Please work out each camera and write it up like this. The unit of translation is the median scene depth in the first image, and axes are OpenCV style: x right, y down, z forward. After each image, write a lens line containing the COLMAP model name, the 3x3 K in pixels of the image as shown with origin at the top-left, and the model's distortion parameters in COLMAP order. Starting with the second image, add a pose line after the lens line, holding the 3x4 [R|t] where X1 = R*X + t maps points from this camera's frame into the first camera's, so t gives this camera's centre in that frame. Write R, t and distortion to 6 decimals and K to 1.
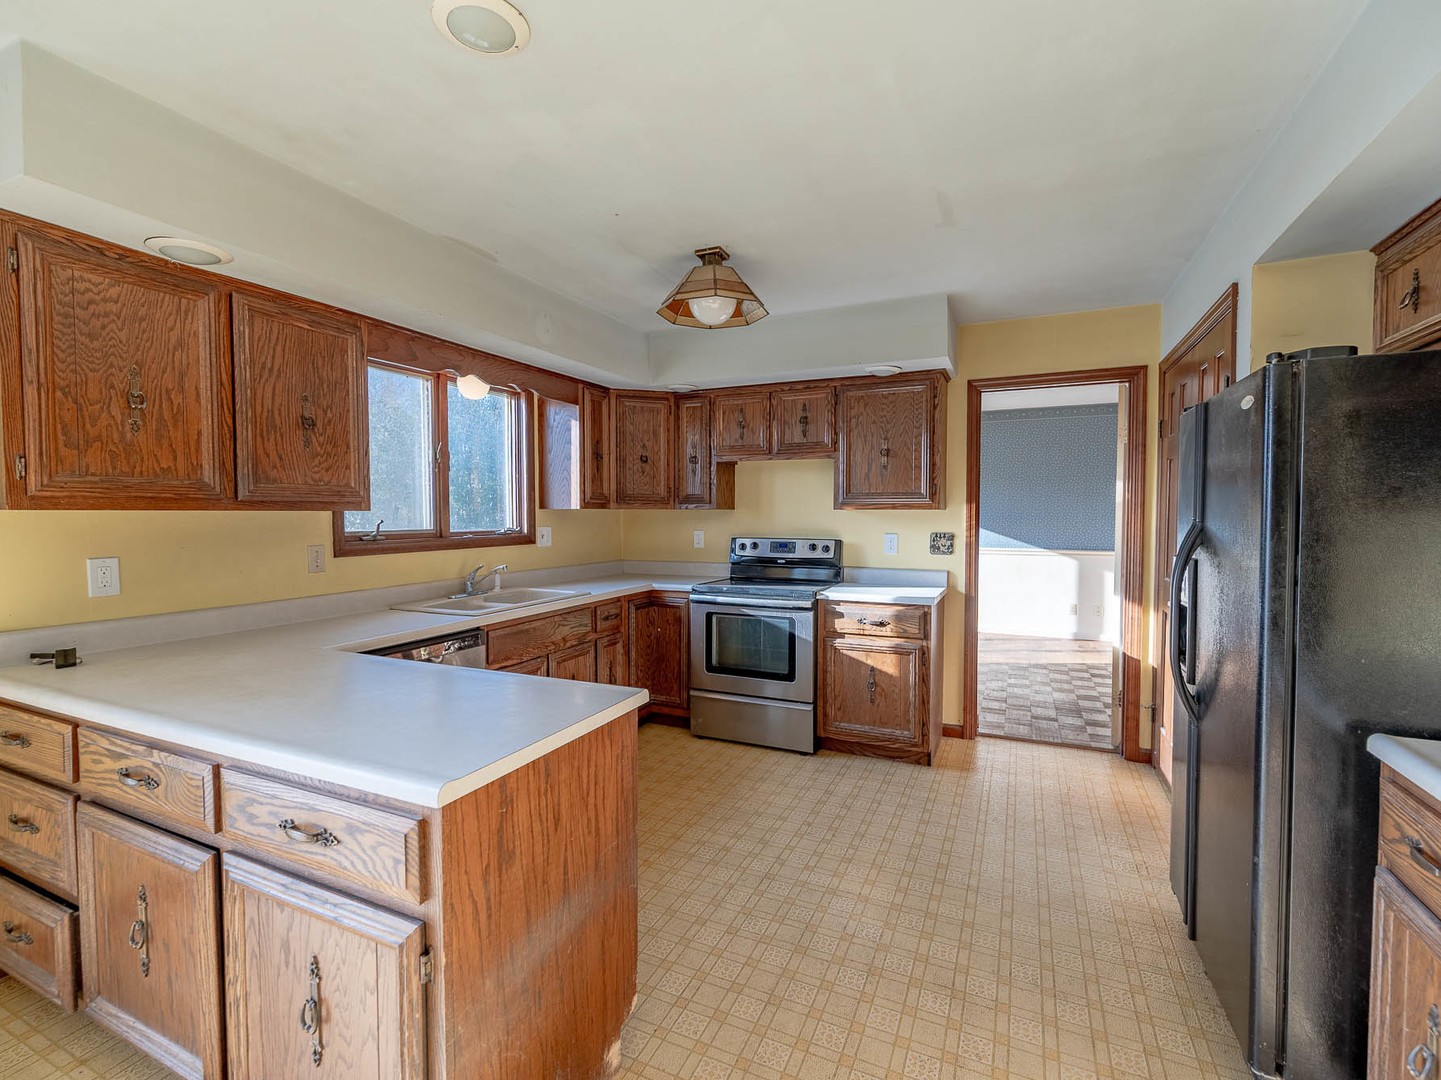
lens RADIAL K [[648.6, 0, 720.5], [0, 648.6, 540.0], [0, 0, 1]] dist [-0.000286, -0.000057]
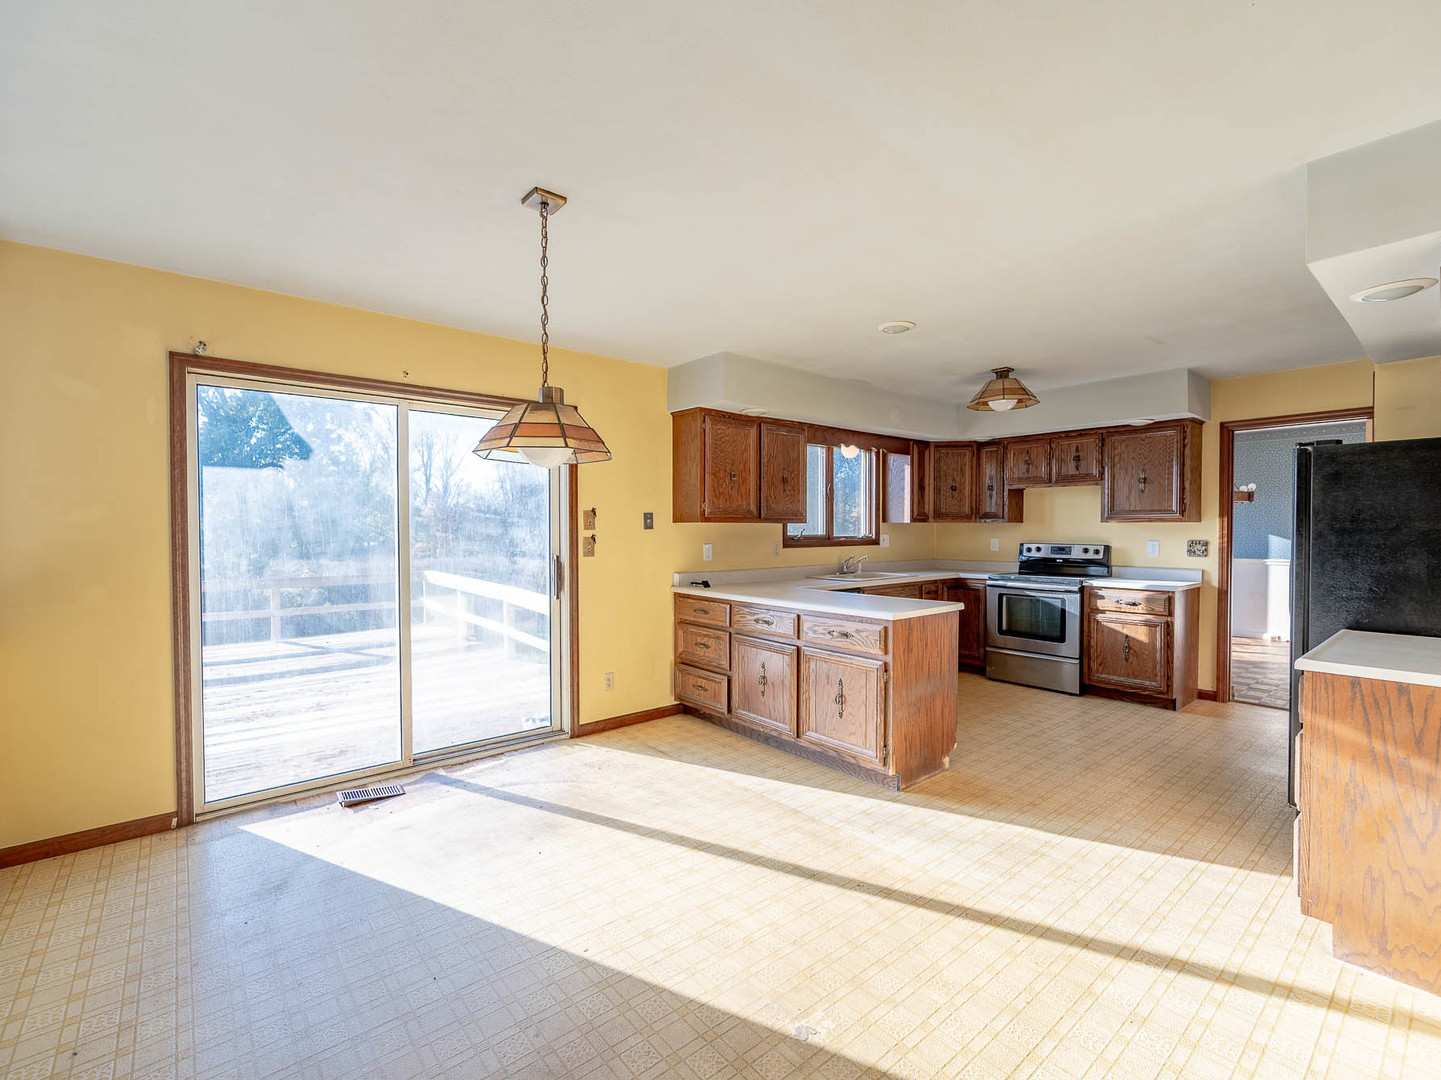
lens RADIAL K [[648.6, 0, 720.5], [0, 648.6, 540.0], [0, 0, 1]] dist [-0.000286, -0.000057]
pose [[0.903906, 0.008944, -0.427637, 0.036911], [-0.019084, 0.999629, -0.019431, 0.033801], [0.427305, 0.025725, 0.903742, -0.613387]]
